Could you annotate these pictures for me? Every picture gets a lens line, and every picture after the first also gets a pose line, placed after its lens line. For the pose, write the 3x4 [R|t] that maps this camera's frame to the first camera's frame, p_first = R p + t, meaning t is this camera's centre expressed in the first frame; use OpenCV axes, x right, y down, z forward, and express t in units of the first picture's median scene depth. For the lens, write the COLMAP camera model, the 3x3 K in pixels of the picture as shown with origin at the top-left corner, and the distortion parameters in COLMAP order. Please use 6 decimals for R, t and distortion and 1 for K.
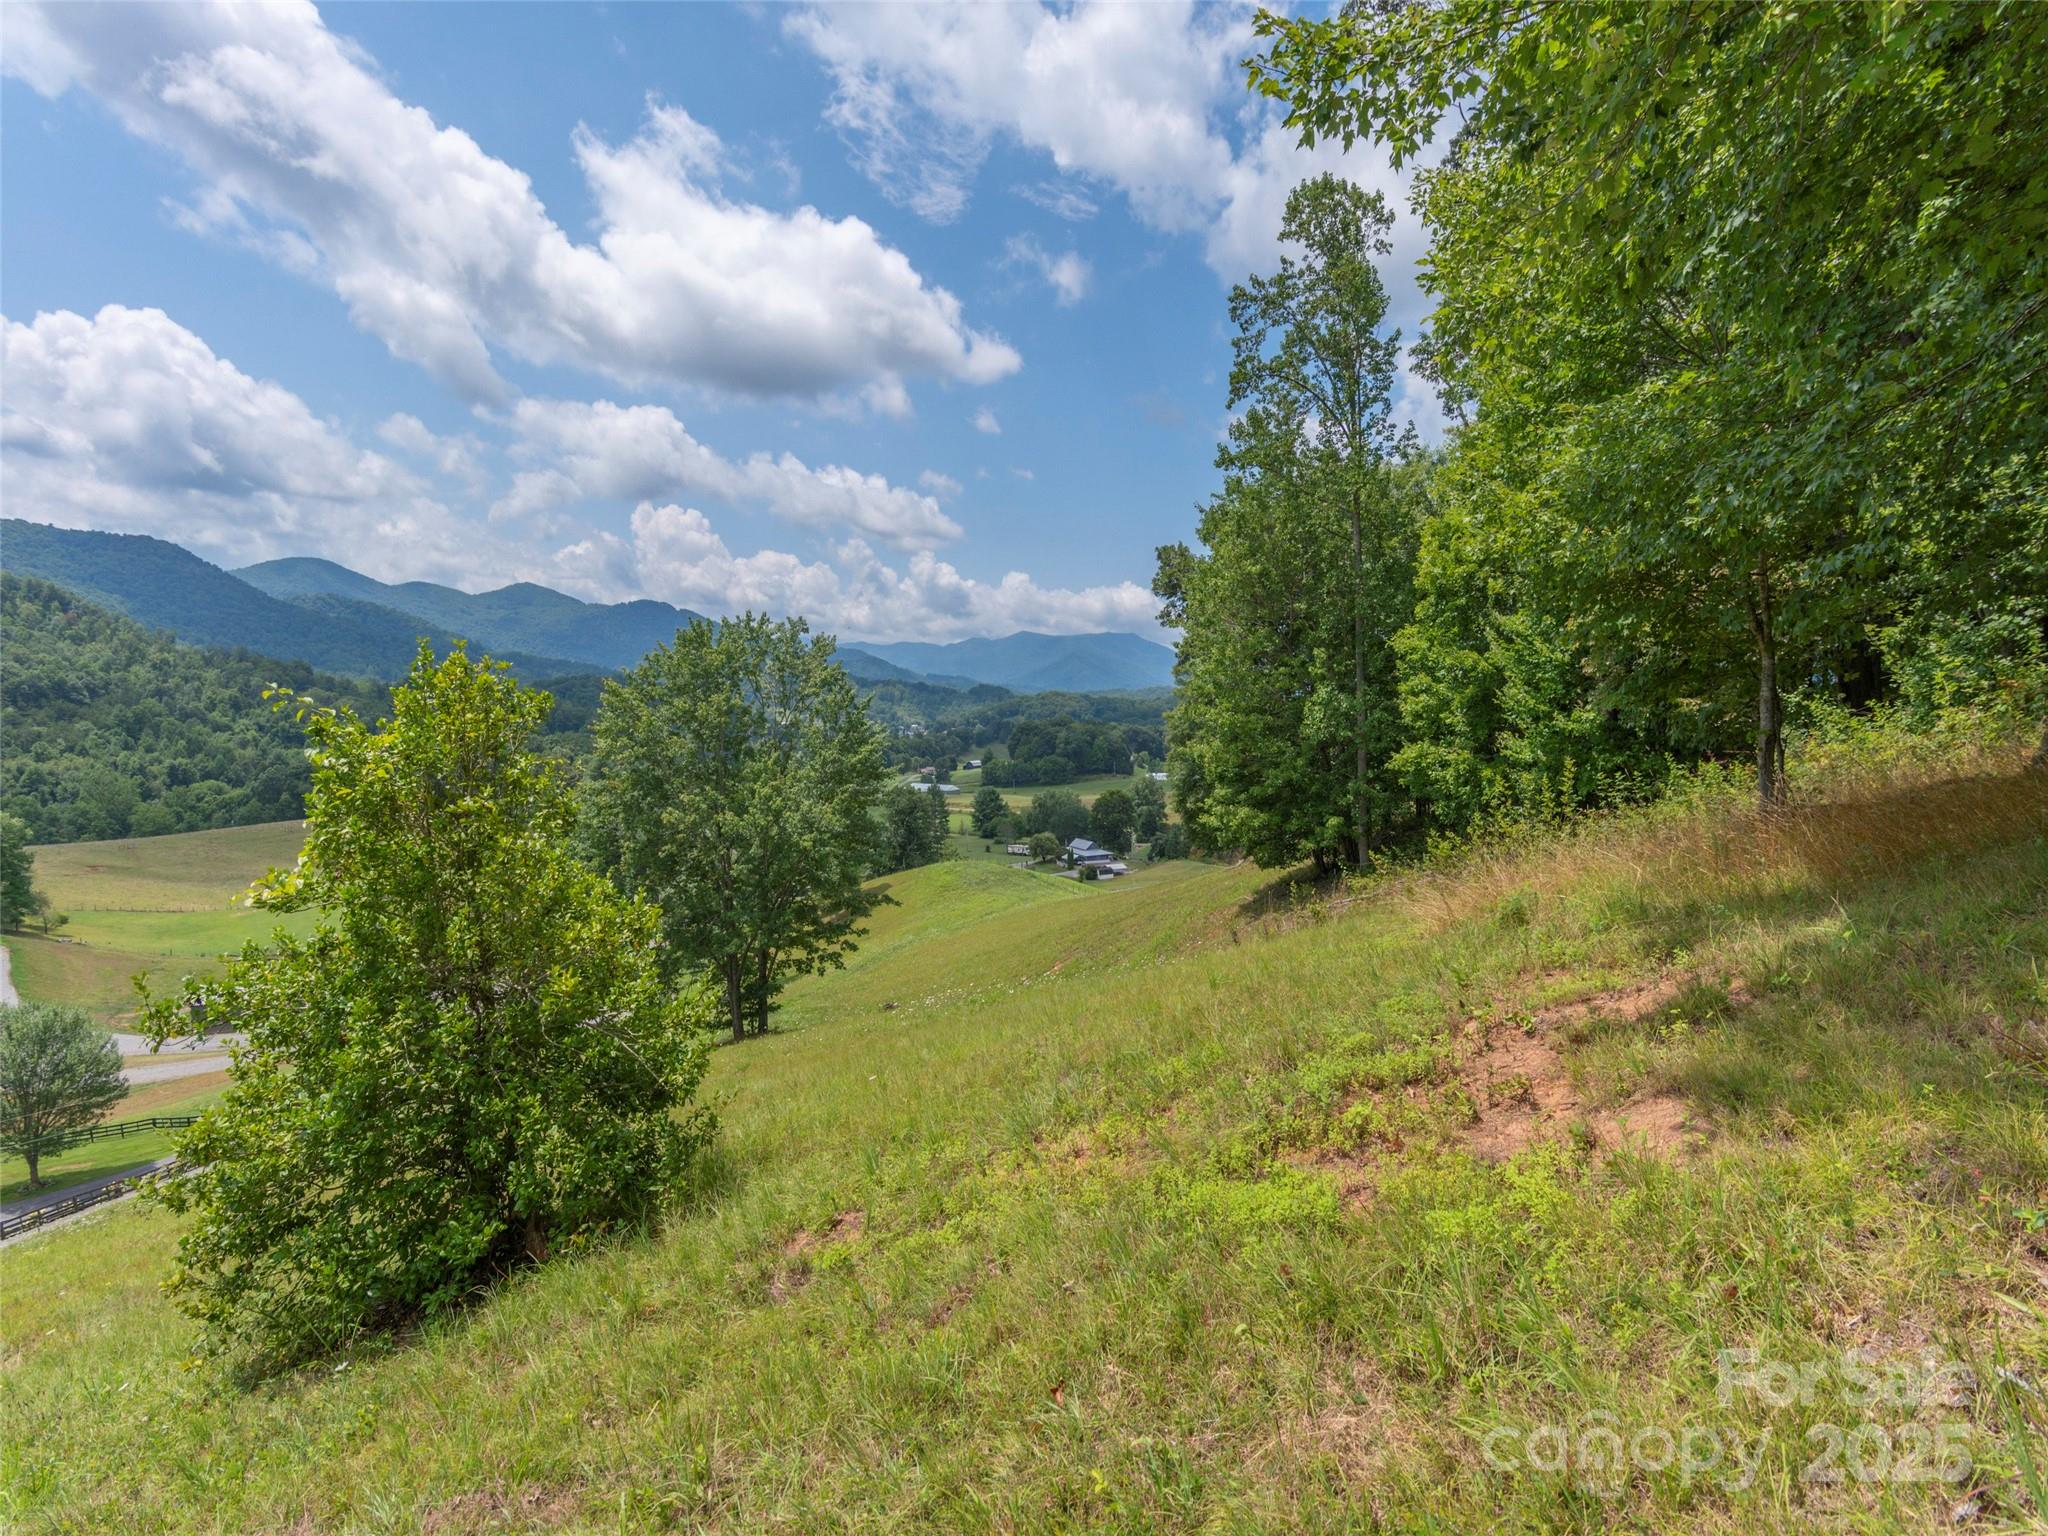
lens RADIAL K [[992.9, 0, 1019.3], [0, 992.9, 760.1], [0, 0, 1]] dist [0.010486, 0.000816]
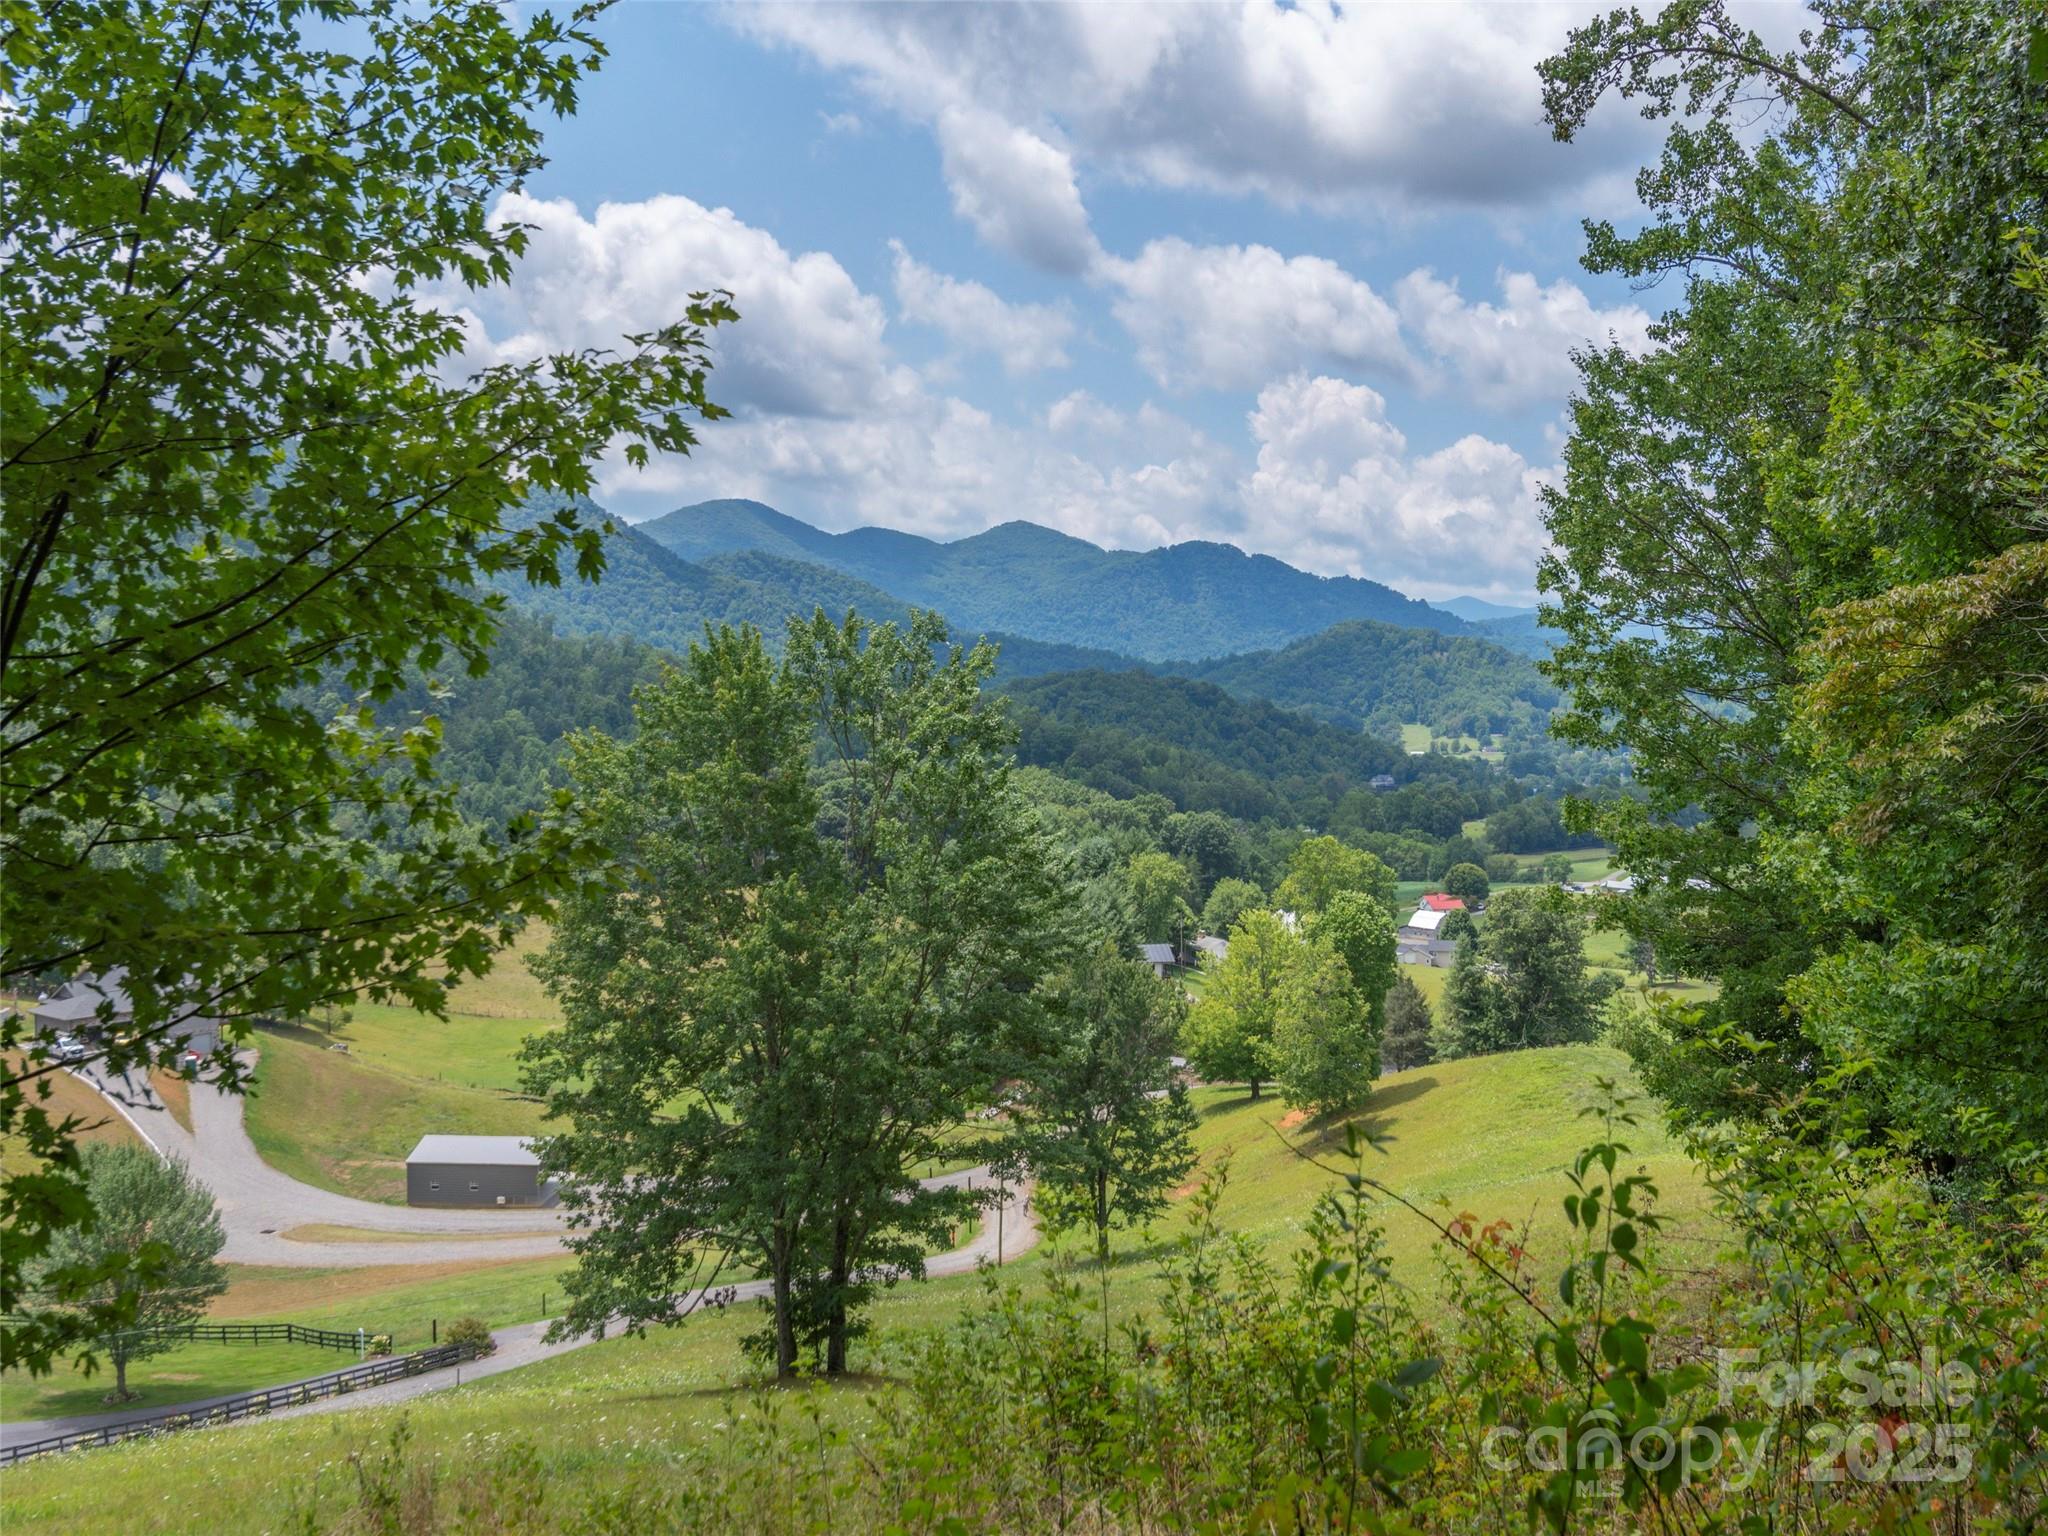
lens RADIAL K [[1789.6, 0, 1017.6], [0, 1789.6, 773.9], [0, 0, 1]] dist [-0.001376, 0.001814]
pose [[0.896250, 0.018958, -0.443144, 0.044172], [-0.029961, 0.999392, -0.017841, -0.006875], [0.442536, 0.029267, 0.896273, 0.025211]]
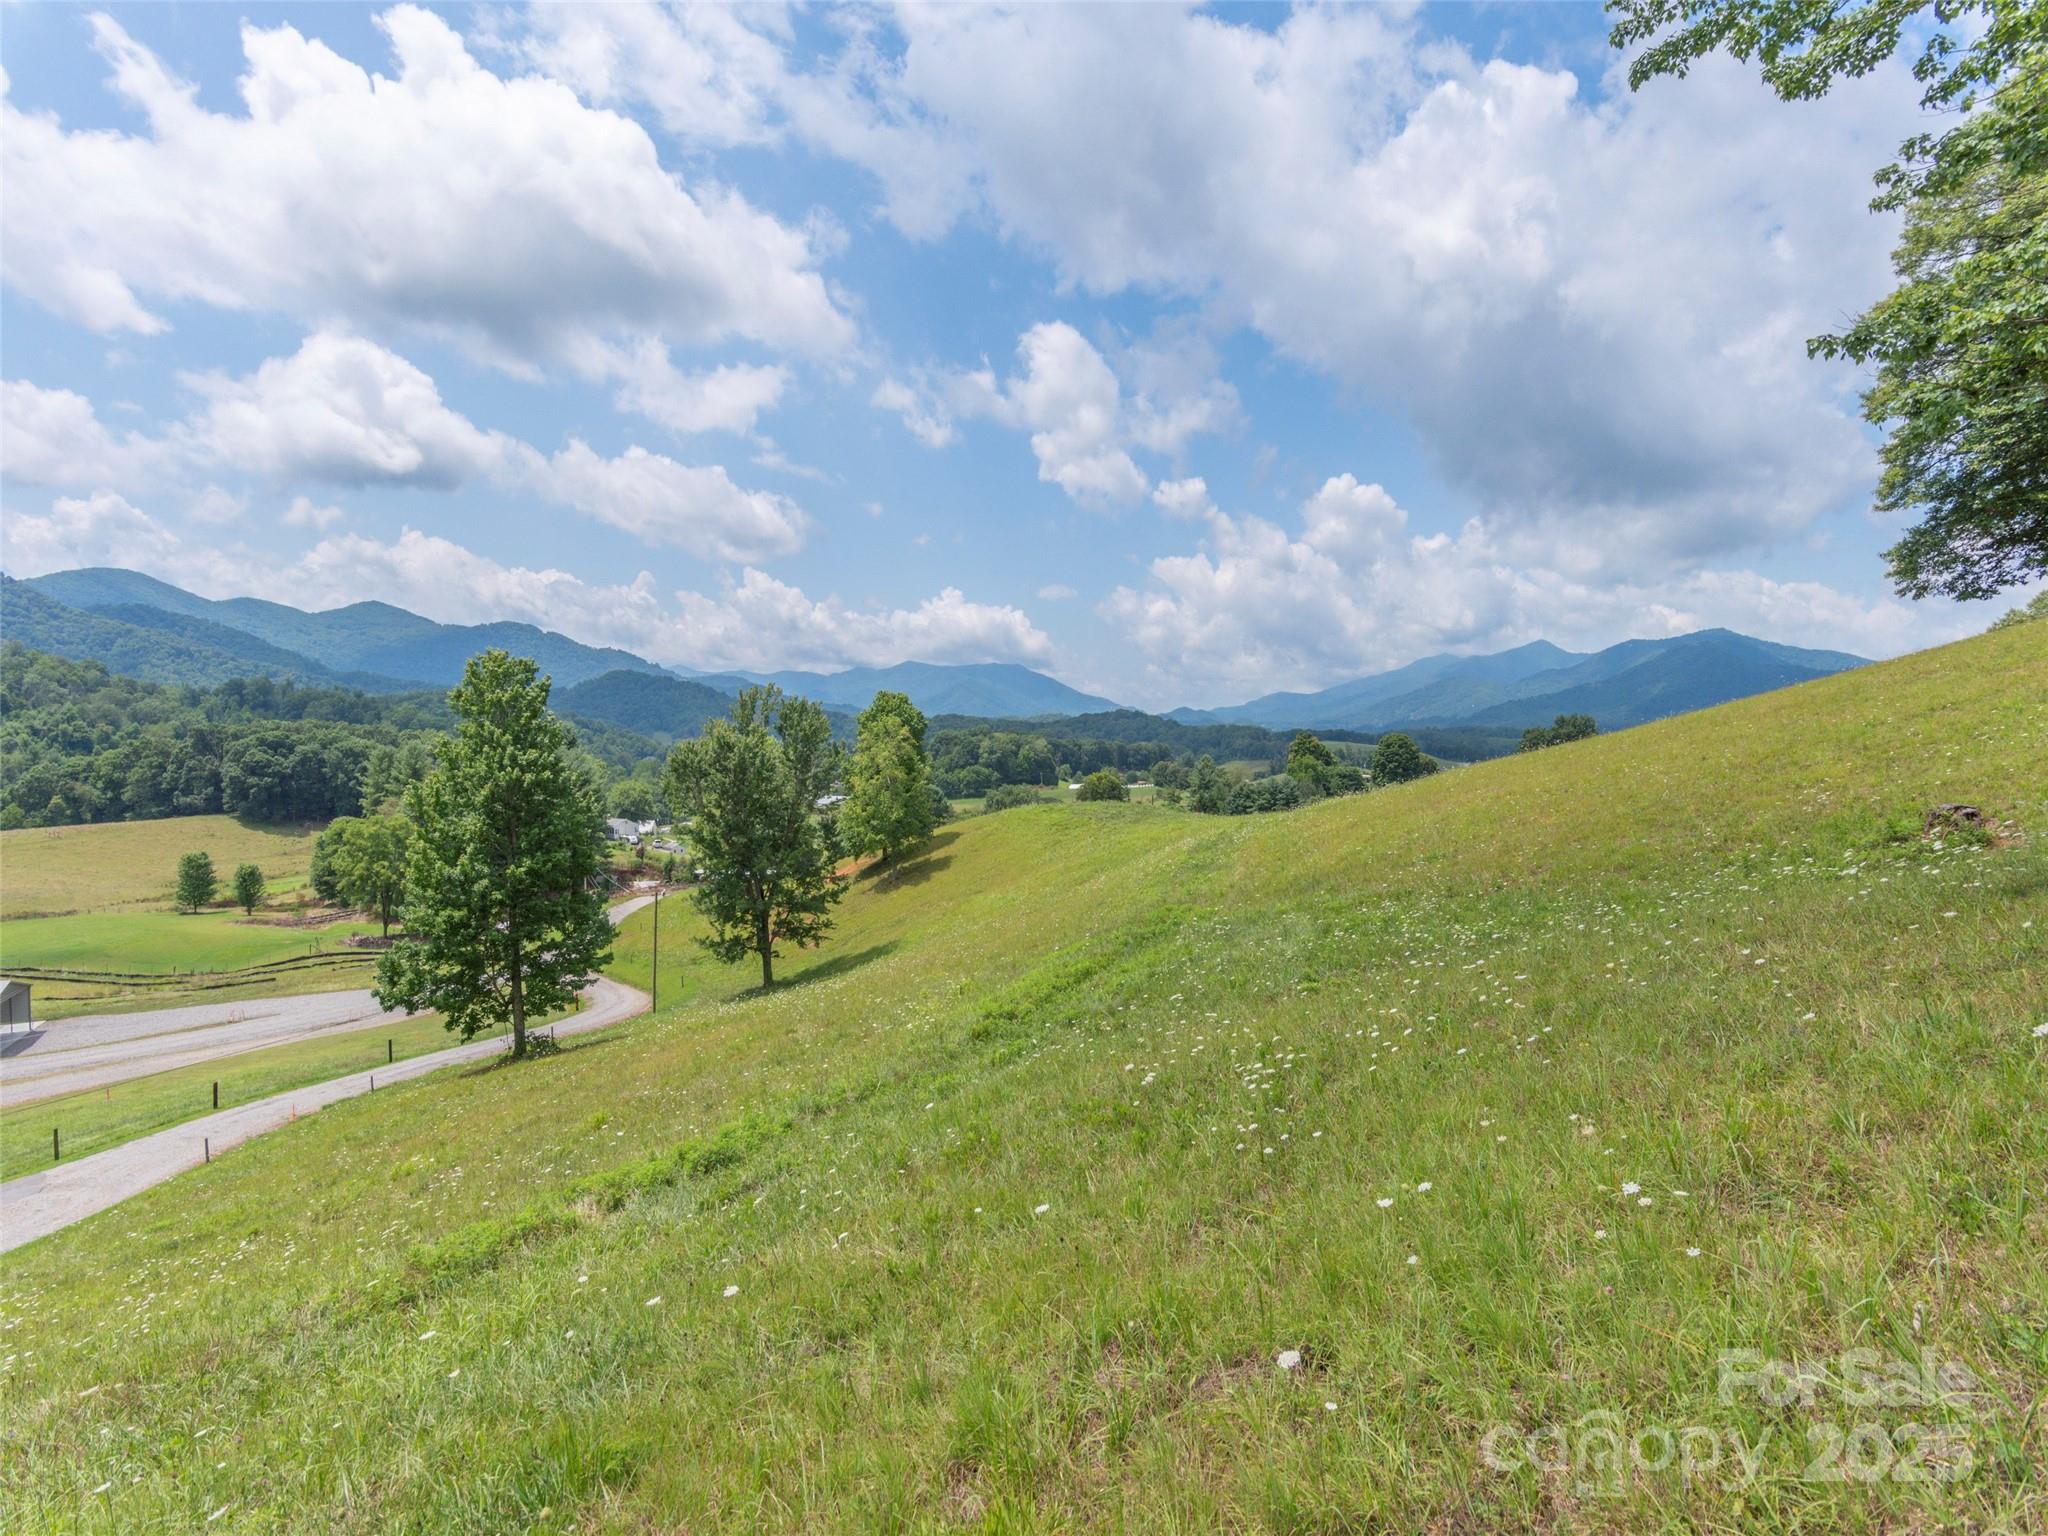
lens RADIAL K [[991.9, 0, 1021.6], [0, 991.9, 768.6], [0, 0, 1]] dist [0.010079, -0.000503]
pose [[0.992953, -0.002070, 0.118490, -0.083888], [0.004891, 0.999711, -0.023527, 0.048721], [-0.118407, 0.023941, 0.992677, 0.154594]]
